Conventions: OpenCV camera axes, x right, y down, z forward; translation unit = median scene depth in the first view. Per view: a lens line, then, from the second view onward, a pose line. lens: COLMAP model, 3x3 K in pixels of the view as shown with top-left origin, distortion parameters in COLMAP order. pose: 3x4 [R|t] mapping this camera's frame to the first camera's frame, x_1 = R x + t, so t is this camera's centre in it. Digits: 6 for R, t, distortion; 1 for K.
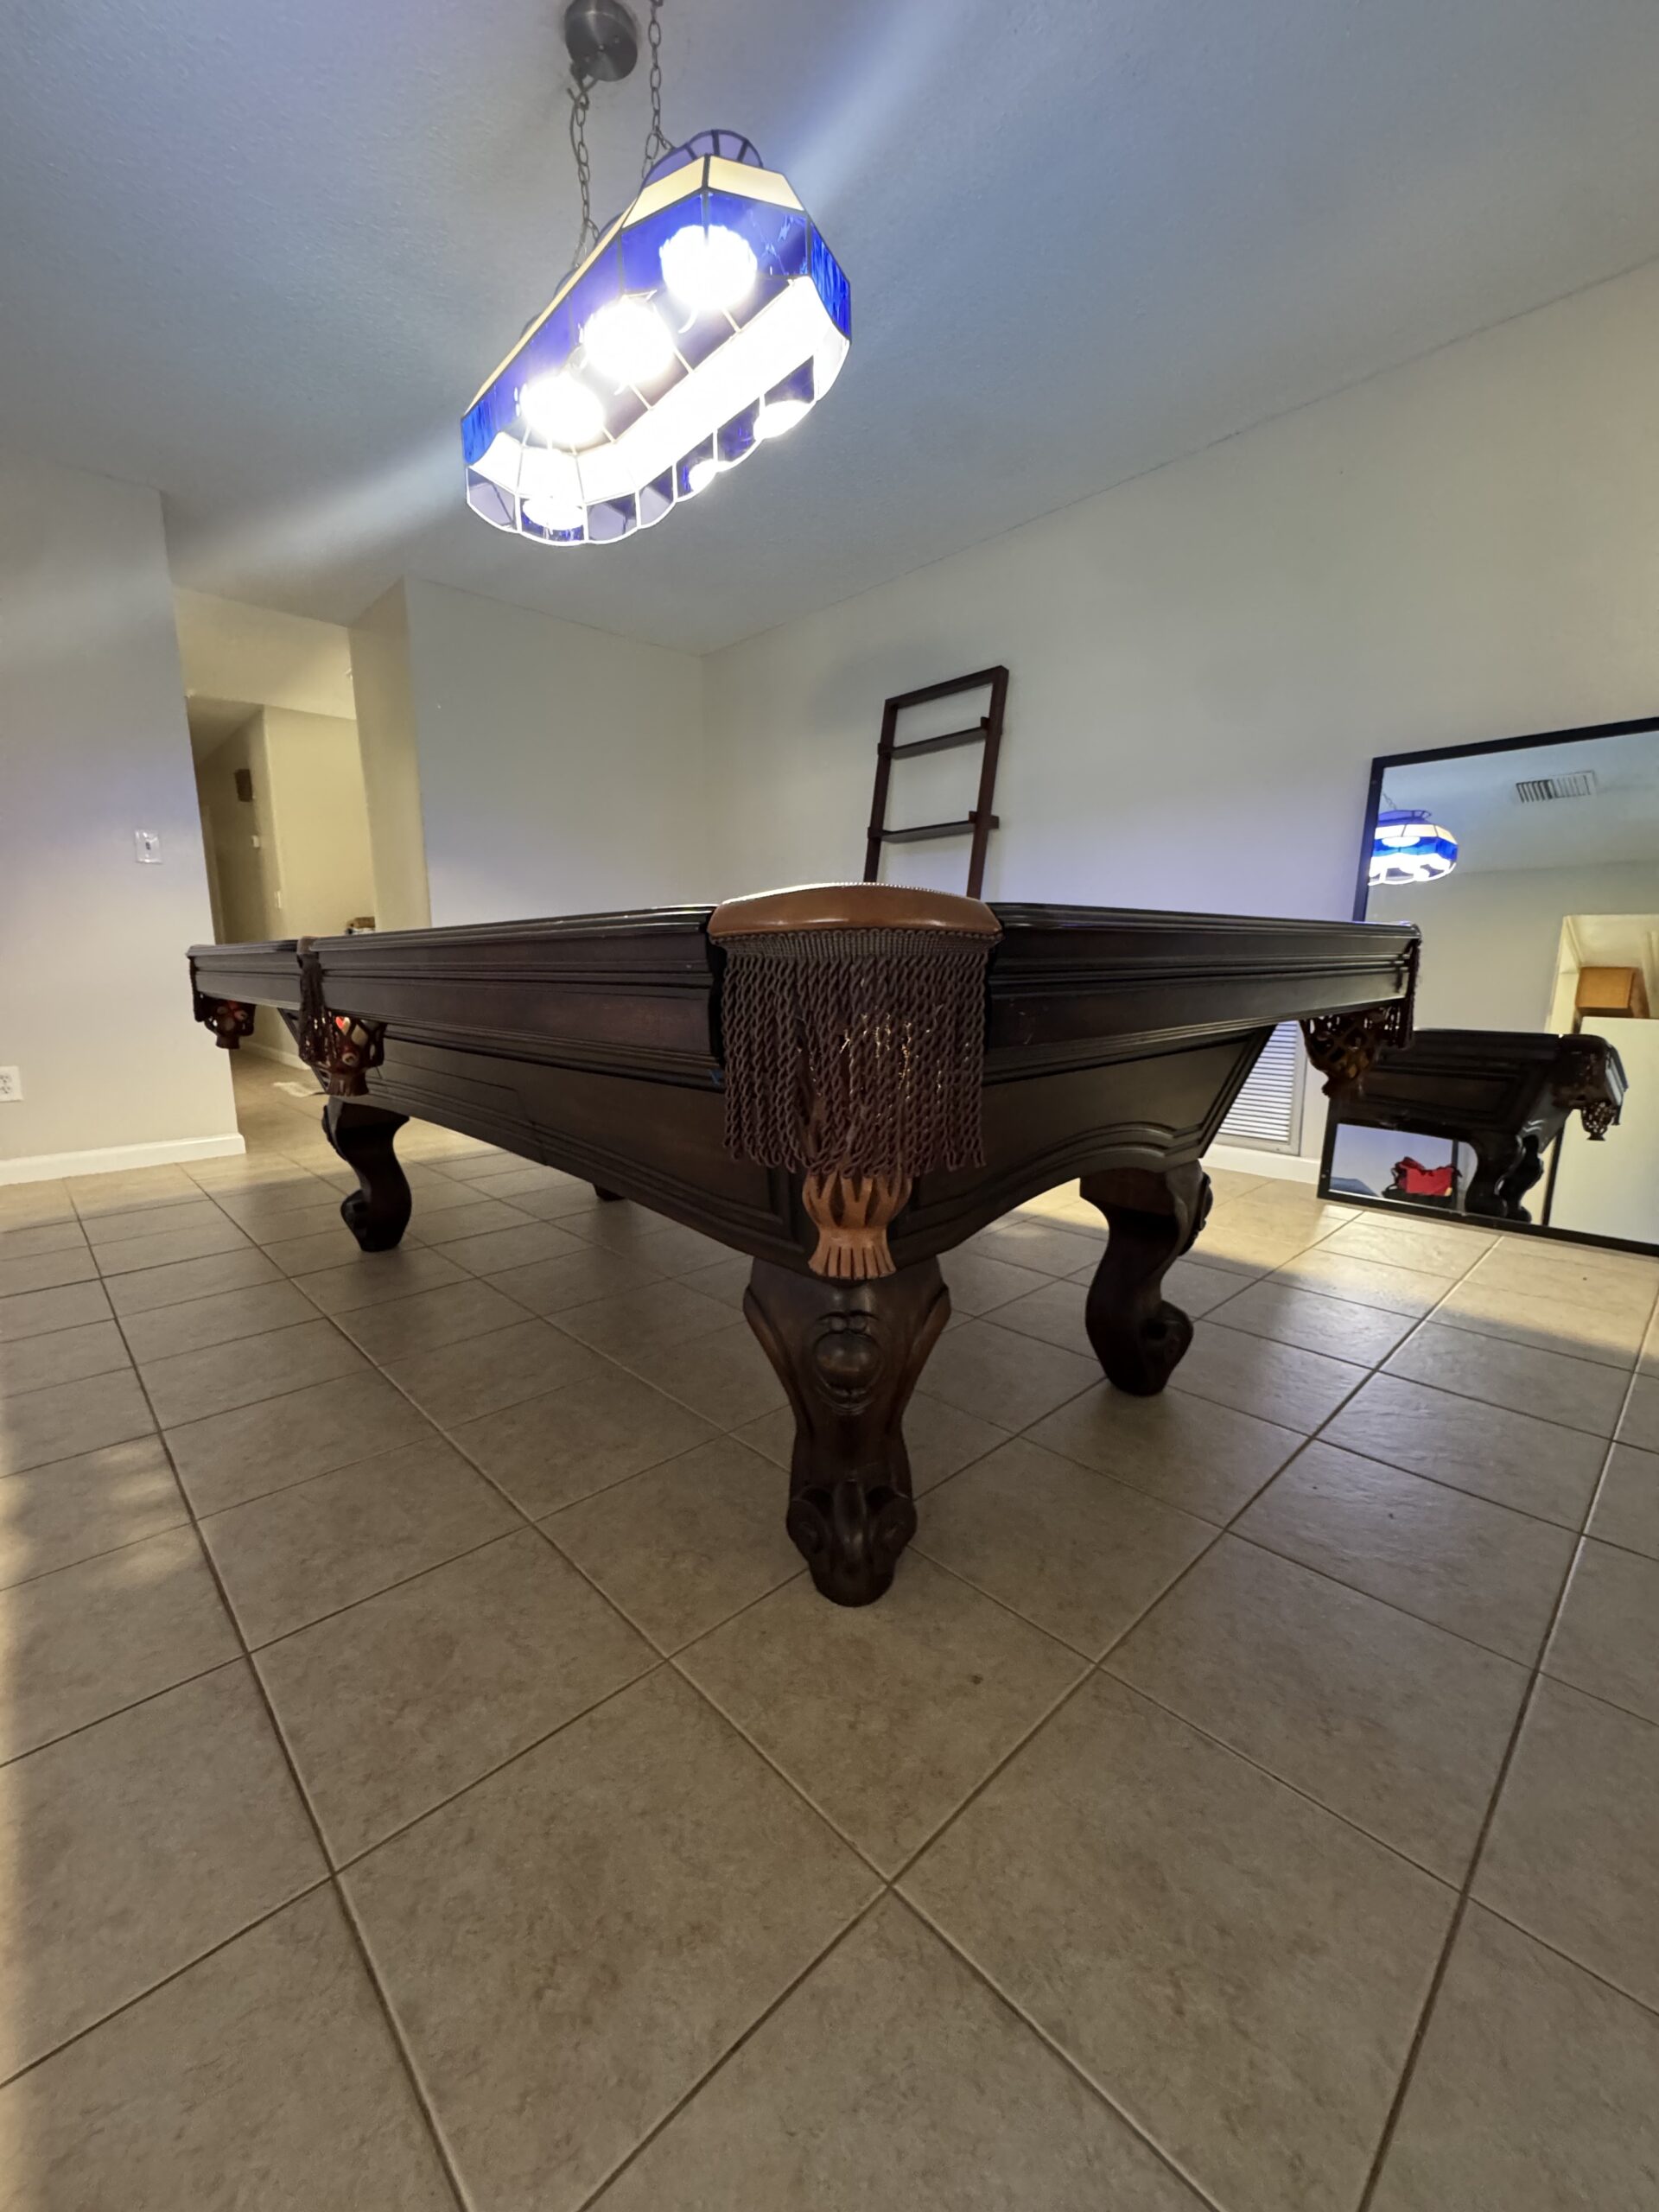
lens RADIAL K [[881.6, 0, 829.5], [0, 881.6, 1106.0], [0, 0, 1]] dist [-0.001260, -0.000275]
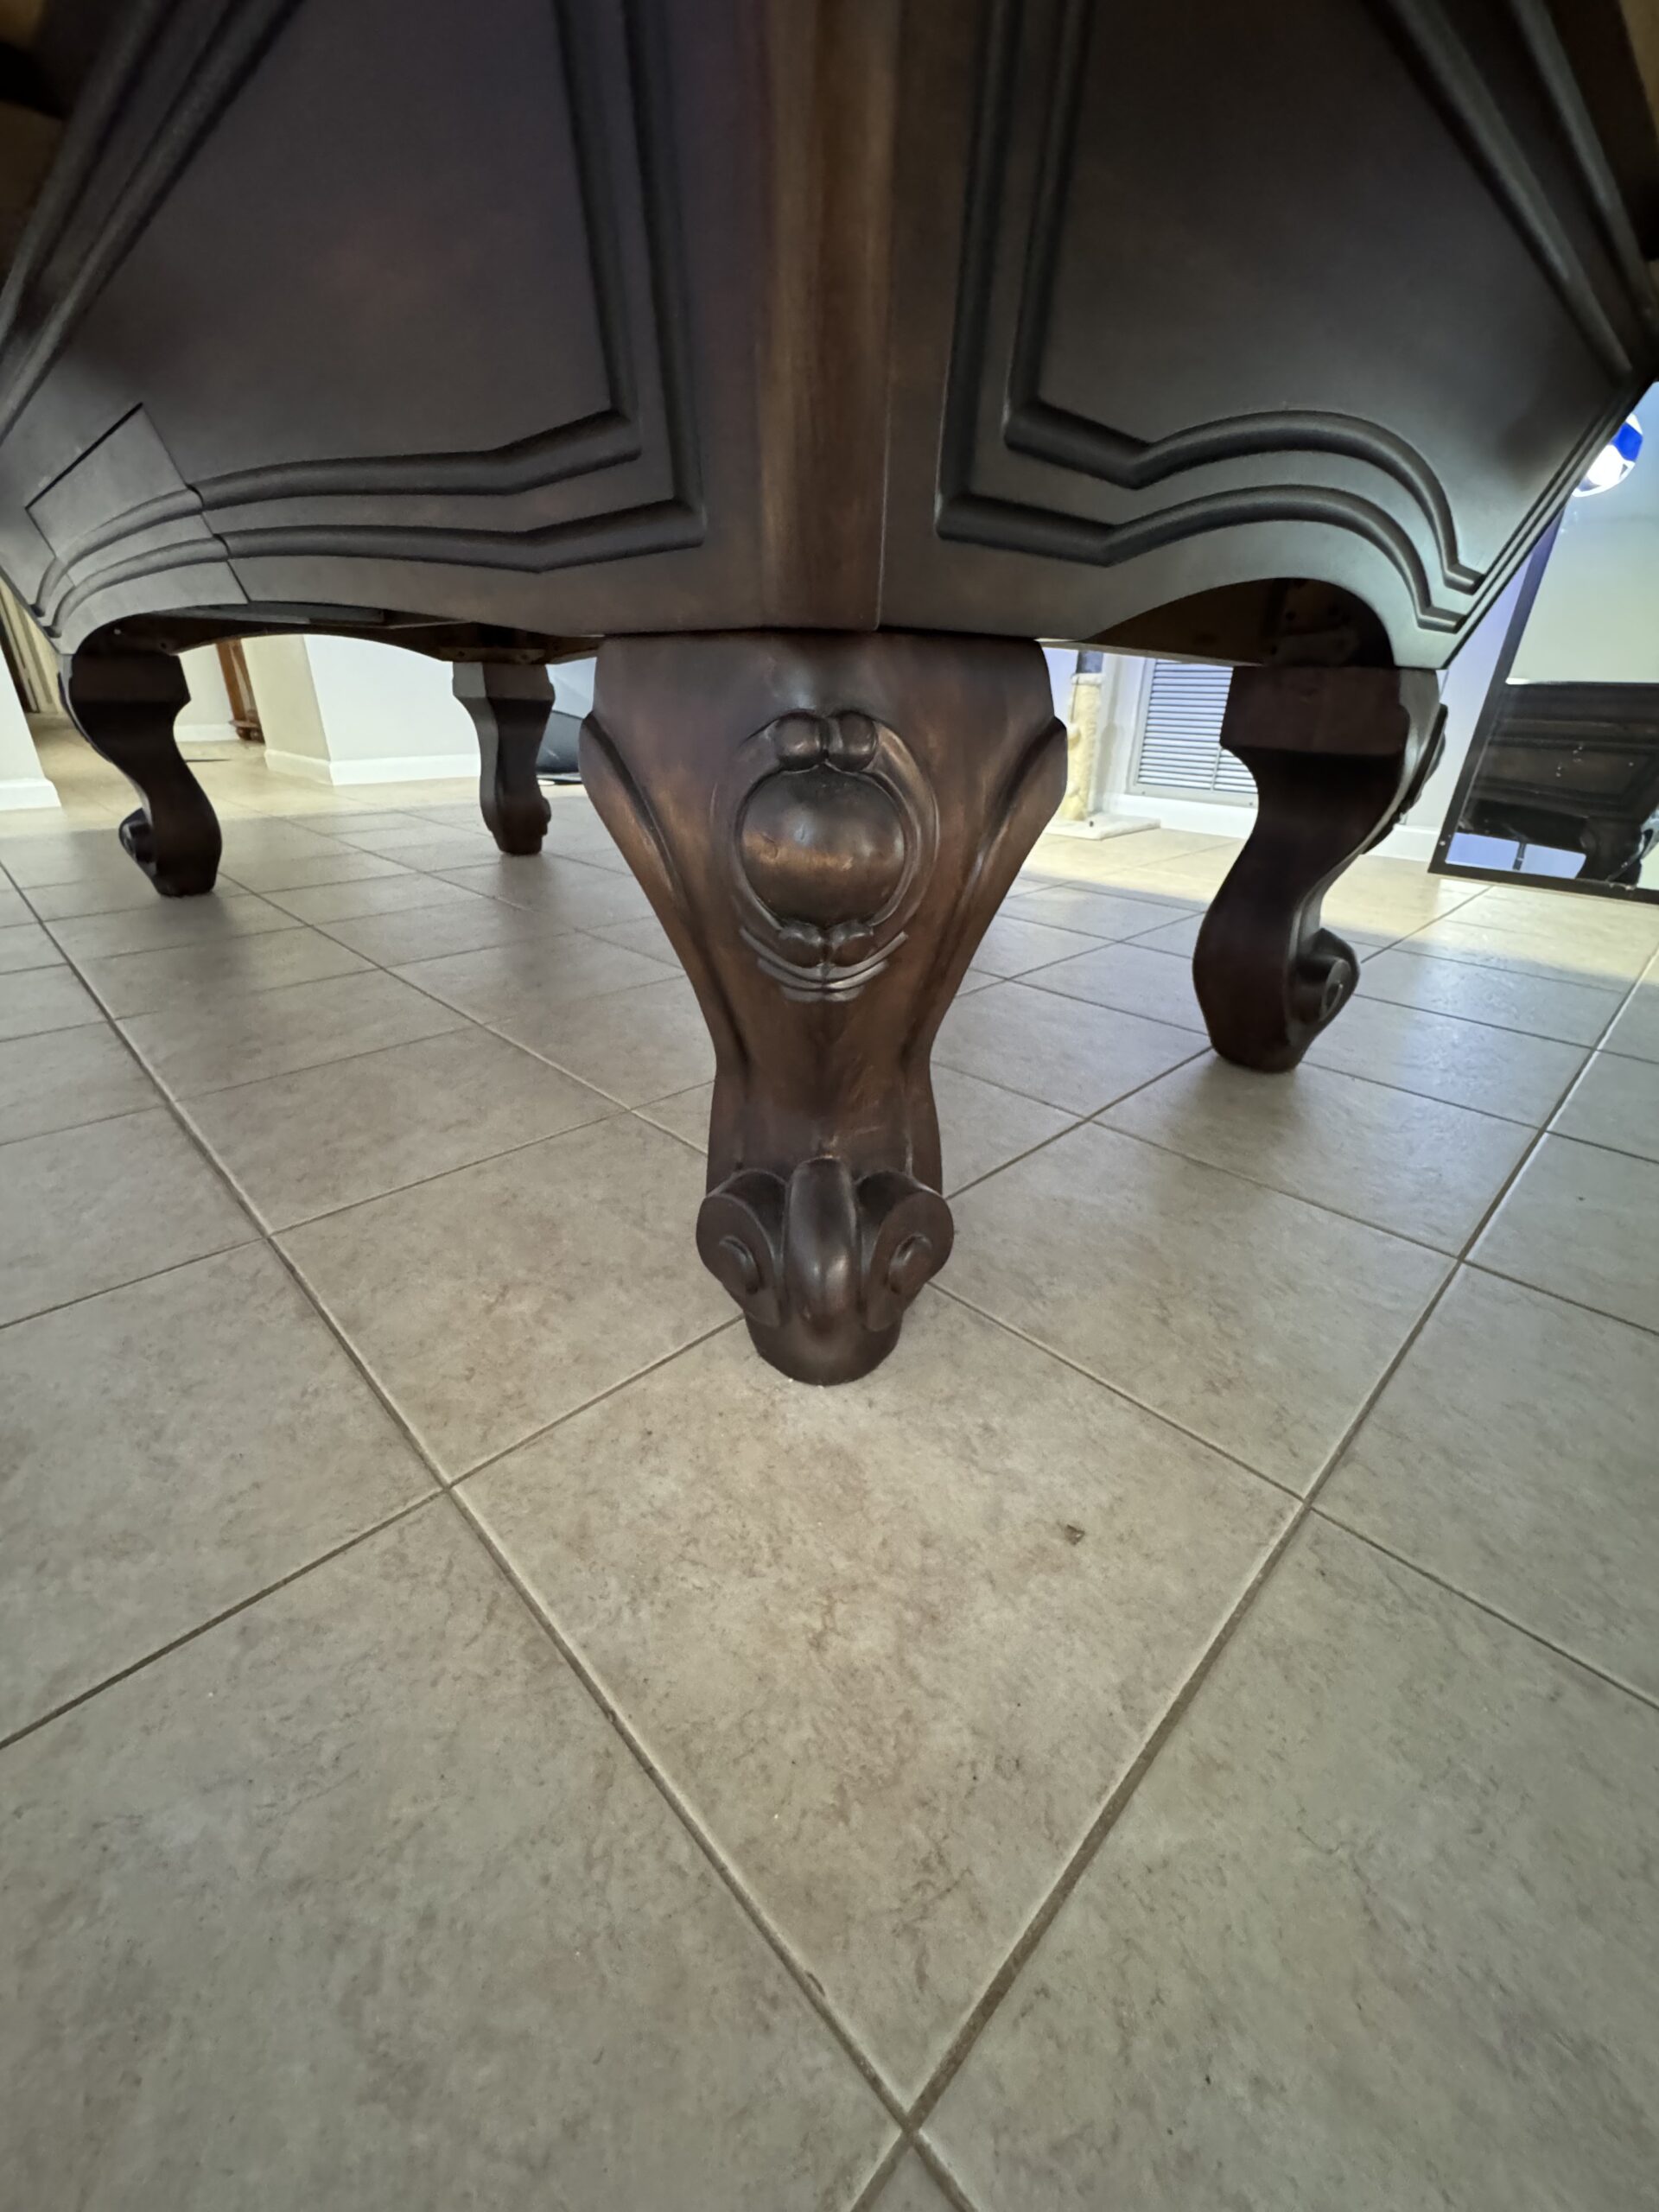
lens RADIAL K [[881.6, 0, 829.5], [0, 881.6, 1106.0], [0, 0, 1]] dist [-0.001260, -0.000275]
pose [[0.999532, 0.015298, 0.026477, 0.013540], [-0.022072, 0.960196, 0.278452, 0.268448], [-0.021163, -0.278906, 0.960085, 0.556225]]
